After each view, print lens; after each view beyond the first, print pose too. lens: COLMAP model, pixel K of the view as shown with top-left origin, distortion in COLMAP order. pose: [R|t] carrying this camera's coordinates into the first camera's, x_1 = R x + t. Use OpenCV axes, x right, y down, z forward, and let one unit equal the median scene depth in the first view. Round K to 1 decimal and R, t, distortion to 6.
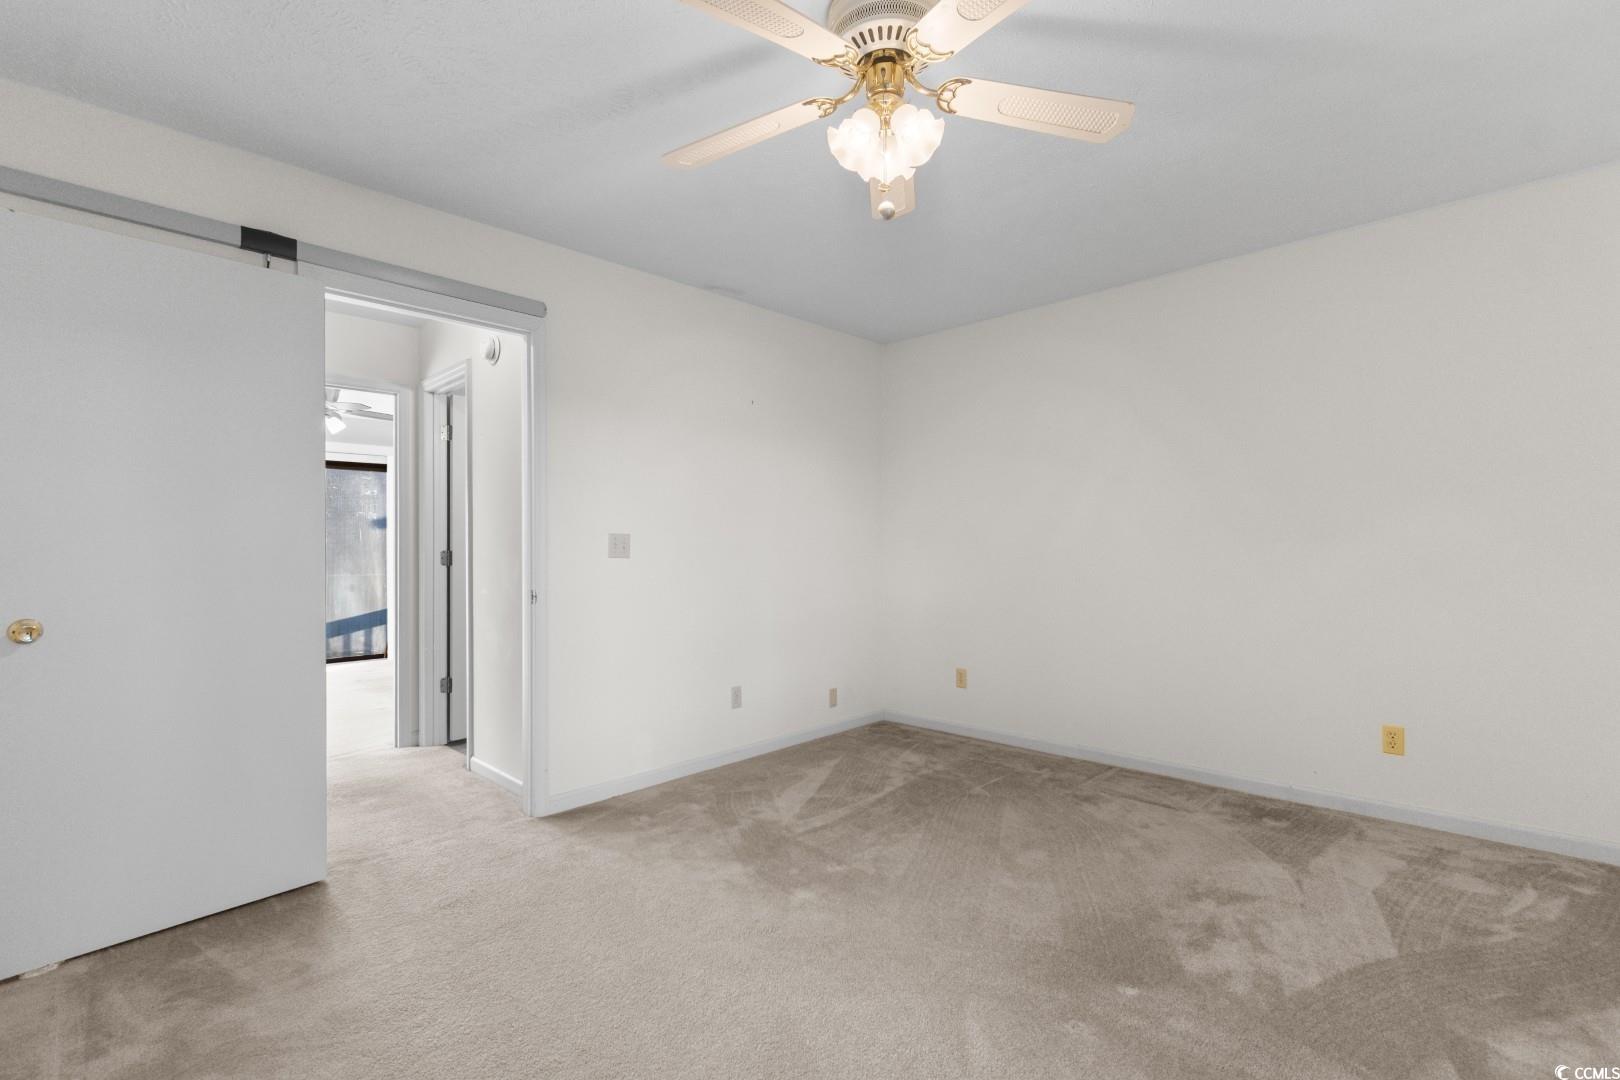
lens RADIAL K [[717.7, 0, 809.3], [0, 717.7, 543.5], [0, 0, 1]] dist [0.003172, -0.002242]
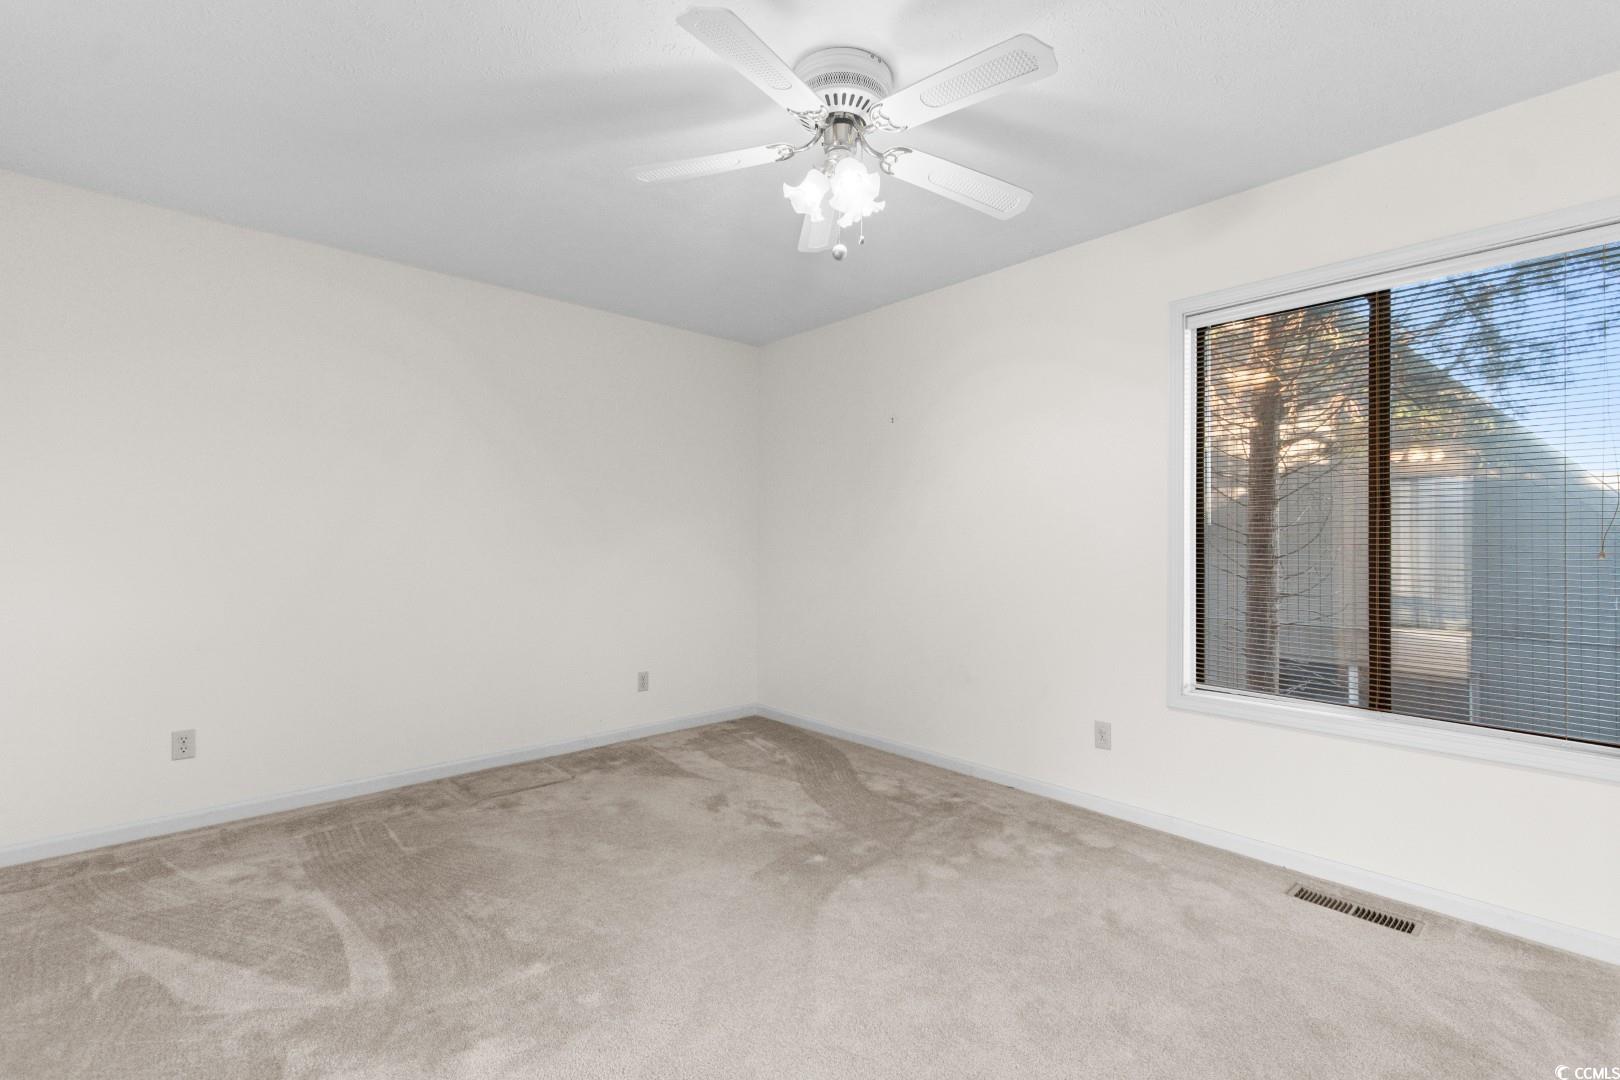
lens RADIAL K [[717.7, 0, 809.8], [0, 717.7, 542.4], [0, 0, 1]] dist [0.003172, -0.002242]
pose [[0.073879, 0.007527, 0.997239, -0.575638], [-0.008183, 0.999942, -0.006942, 0.000743], [-0.997234, -0.007648, 0.073937, 0.528272]]
